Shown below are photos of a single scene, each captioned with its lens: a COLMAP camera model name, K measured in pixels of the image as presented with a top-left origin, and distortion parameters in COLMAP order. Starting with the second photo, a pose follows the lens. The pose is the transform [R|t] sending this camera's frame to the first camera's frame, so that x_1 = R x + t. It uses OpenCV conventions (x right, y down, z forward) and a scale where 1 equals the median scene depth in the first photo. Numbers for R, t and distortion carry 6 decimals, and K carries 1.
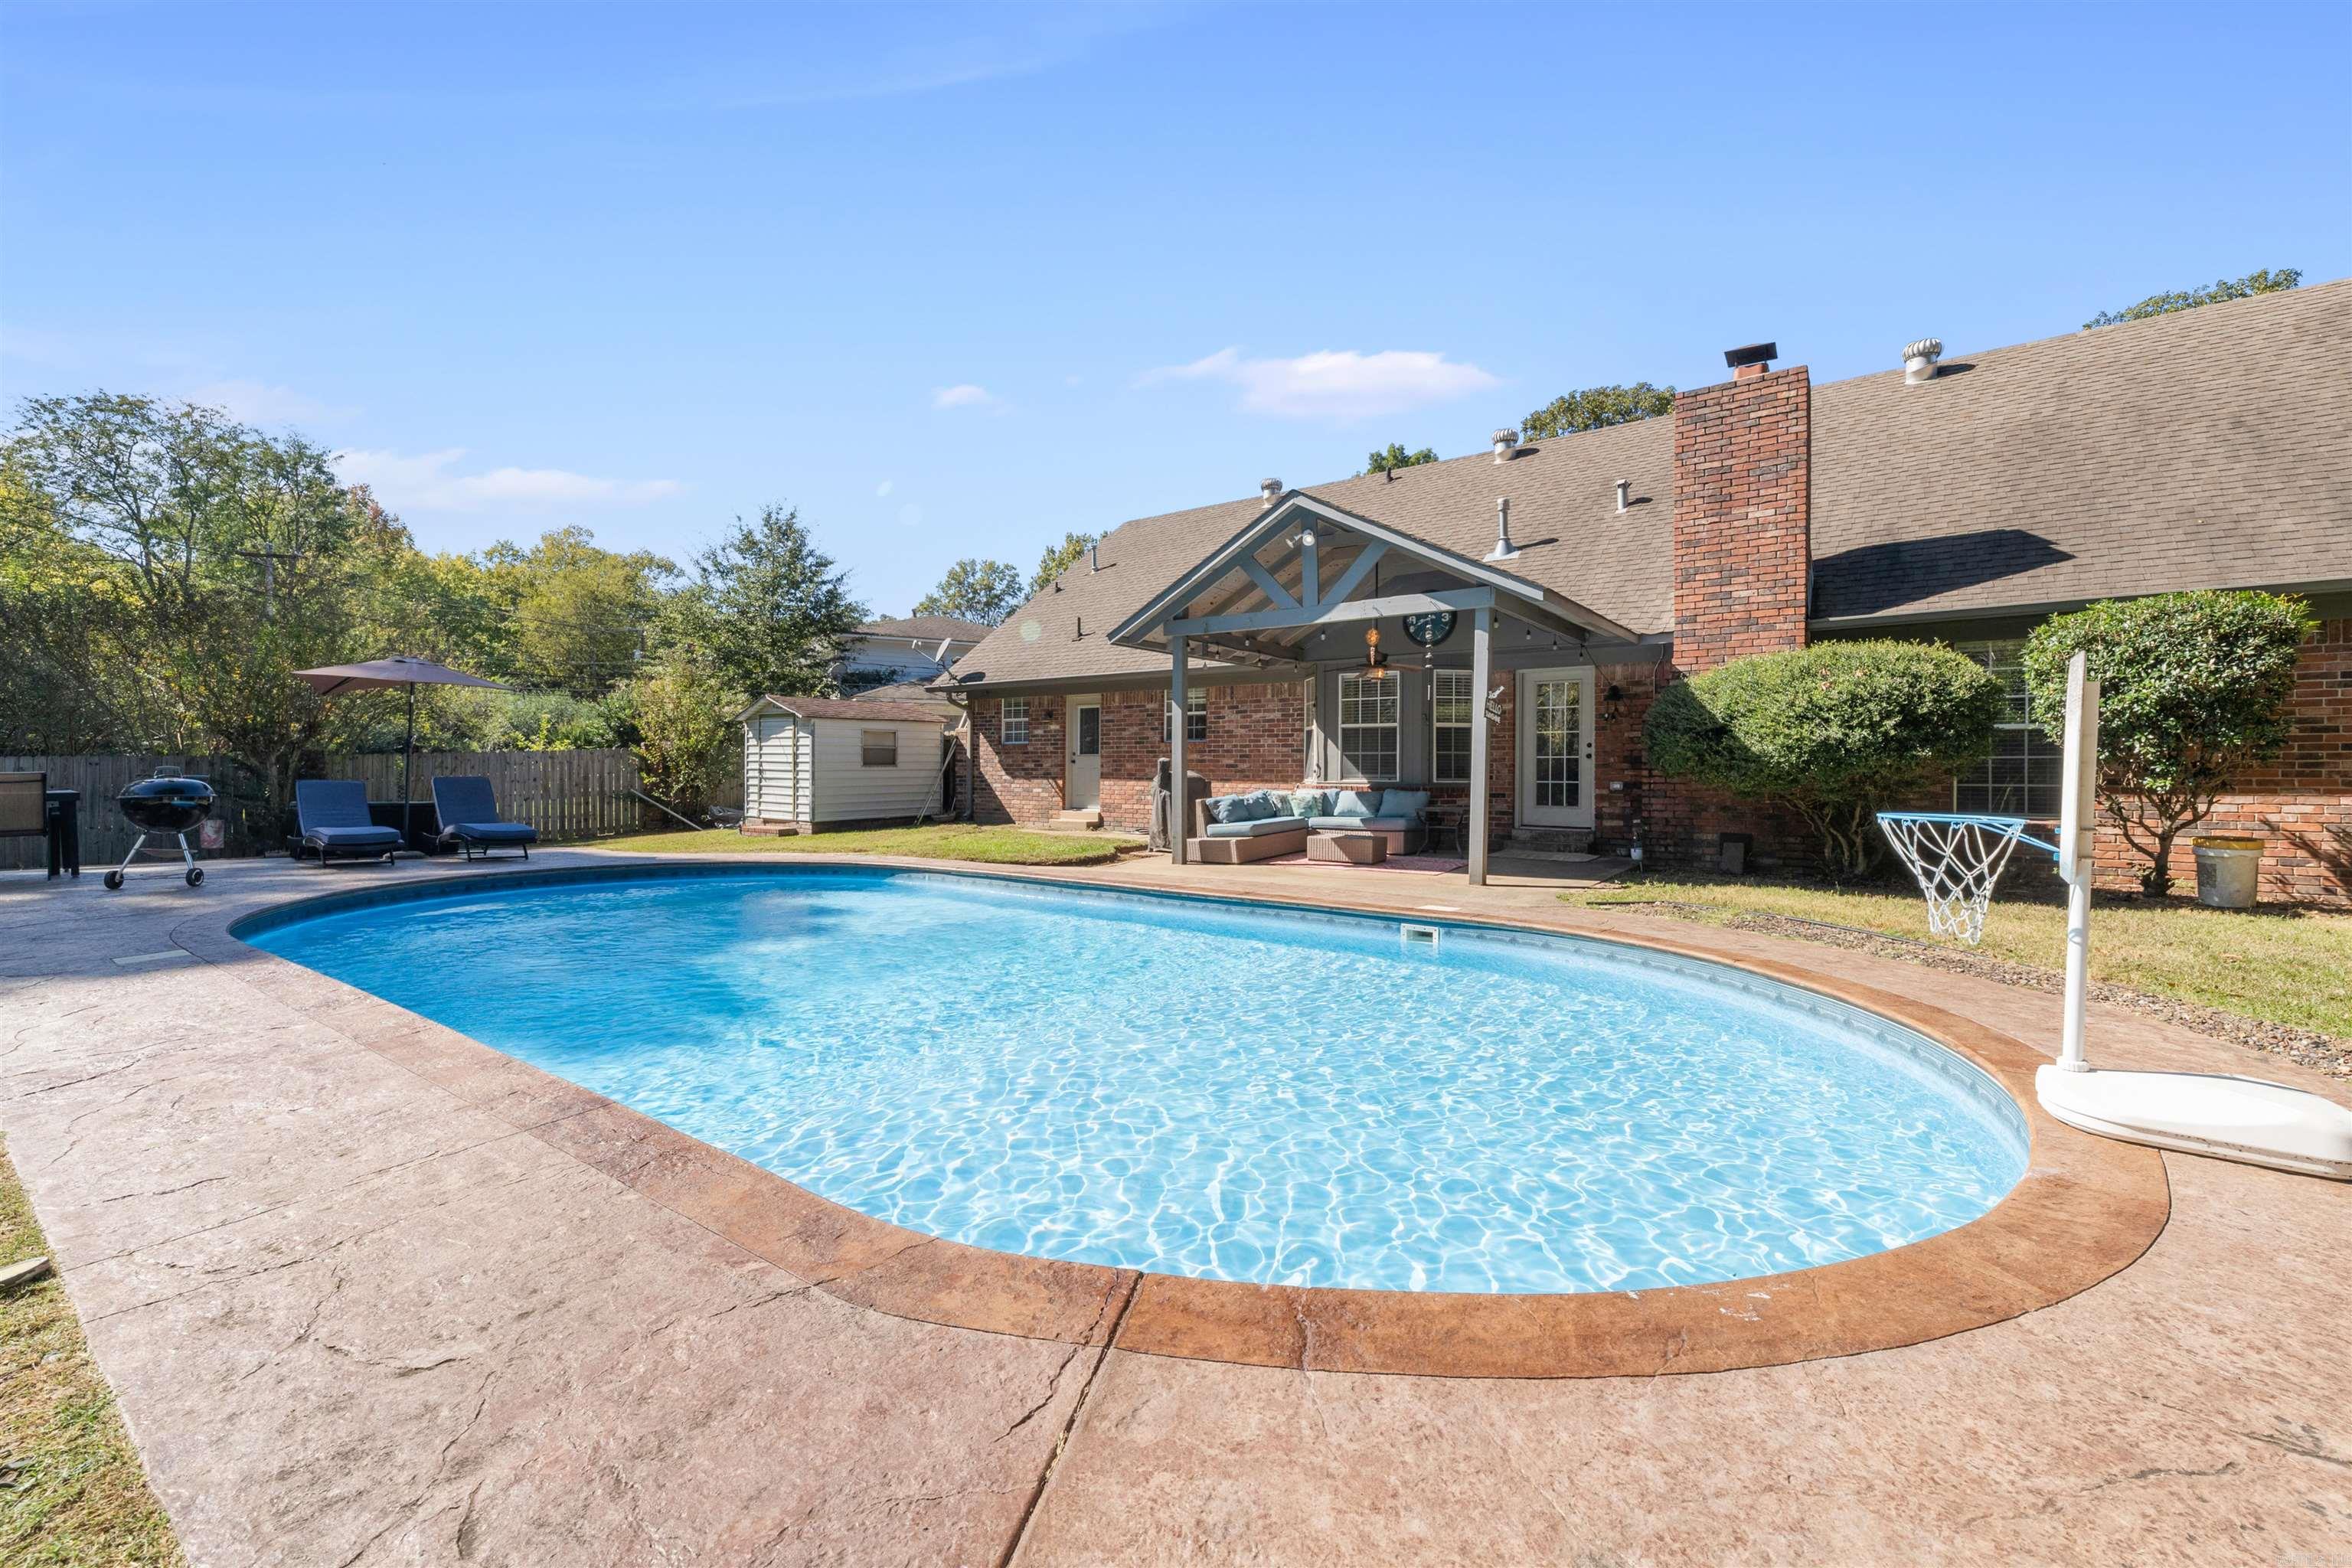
lens RADIAL K [[956.1, 0, 1169.0], [0, 956.1, 771.5], [0, 0, 1]] dist [0.005304, -0.001571]
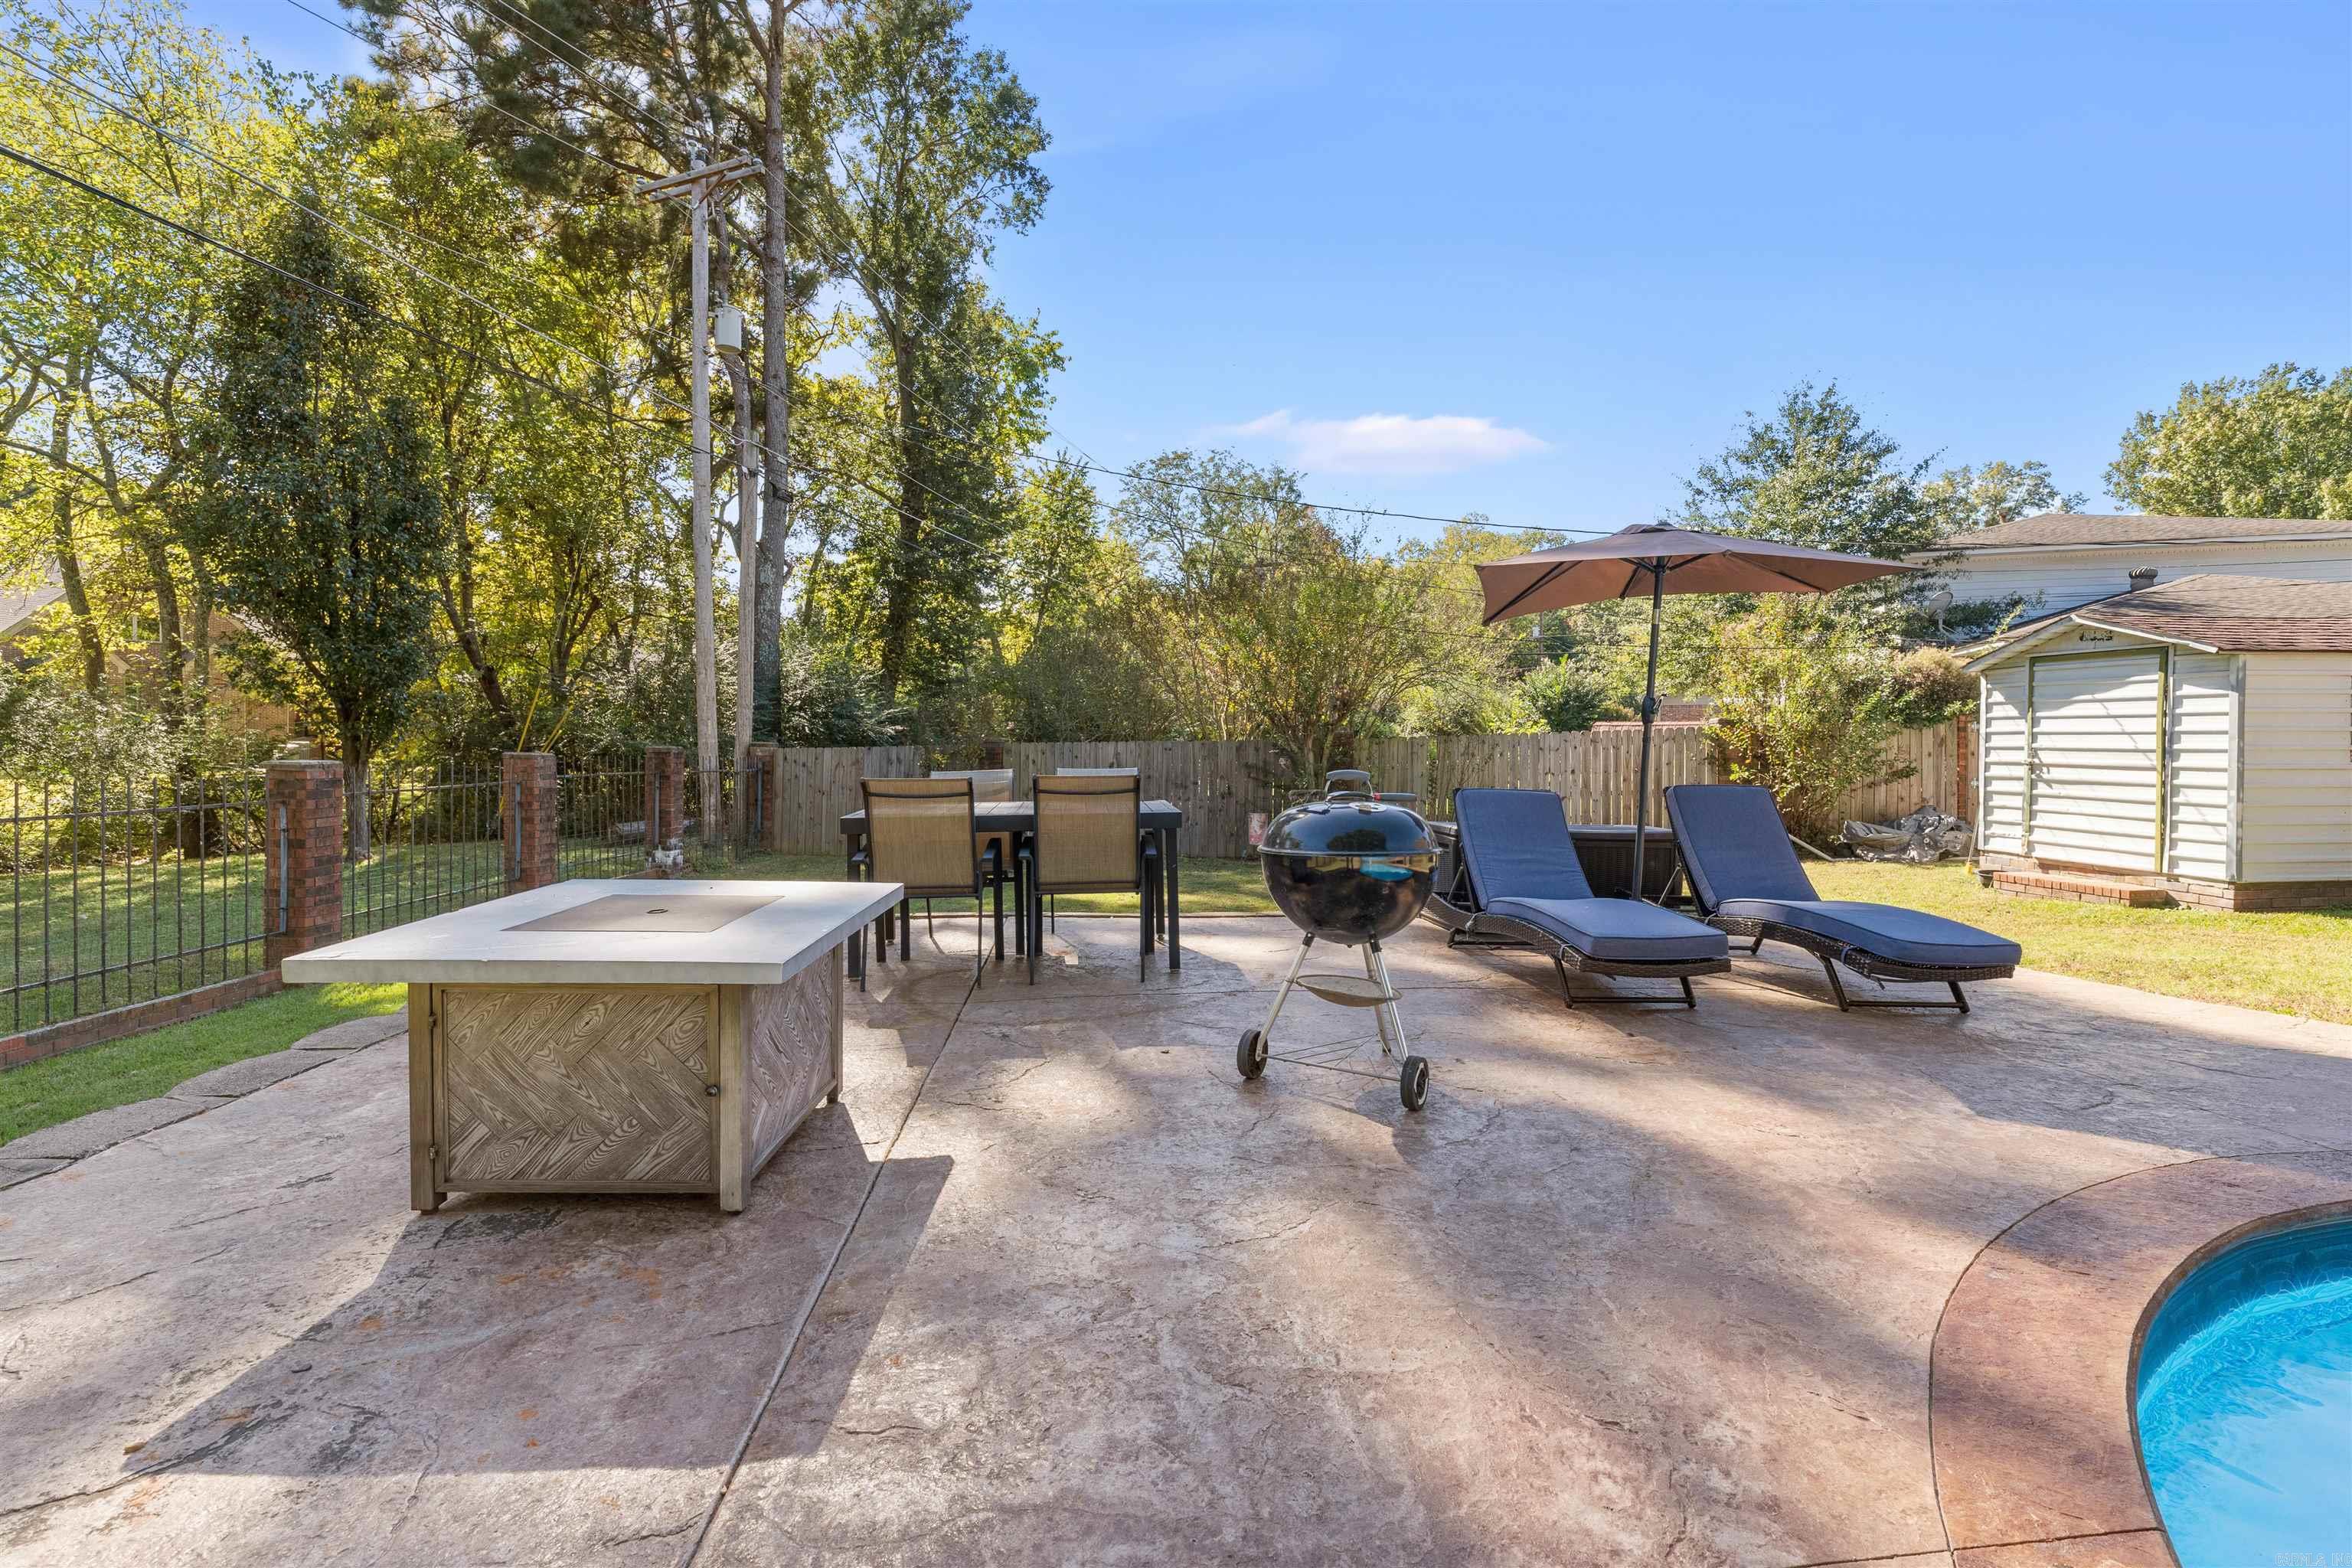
lens RADIAL K [[956.1, 0, 1178.3], [0, 956.1, 767.7], [0, 0, 1]] dist [0.005304, -0.001571]
pose [[0.684929, 0.017945, -0.728389, -0.210575], [-0.007473, 0.999817, 0.017605, -0.003161], [0.728571, -0.006615, 0.684938, 0.178622]]
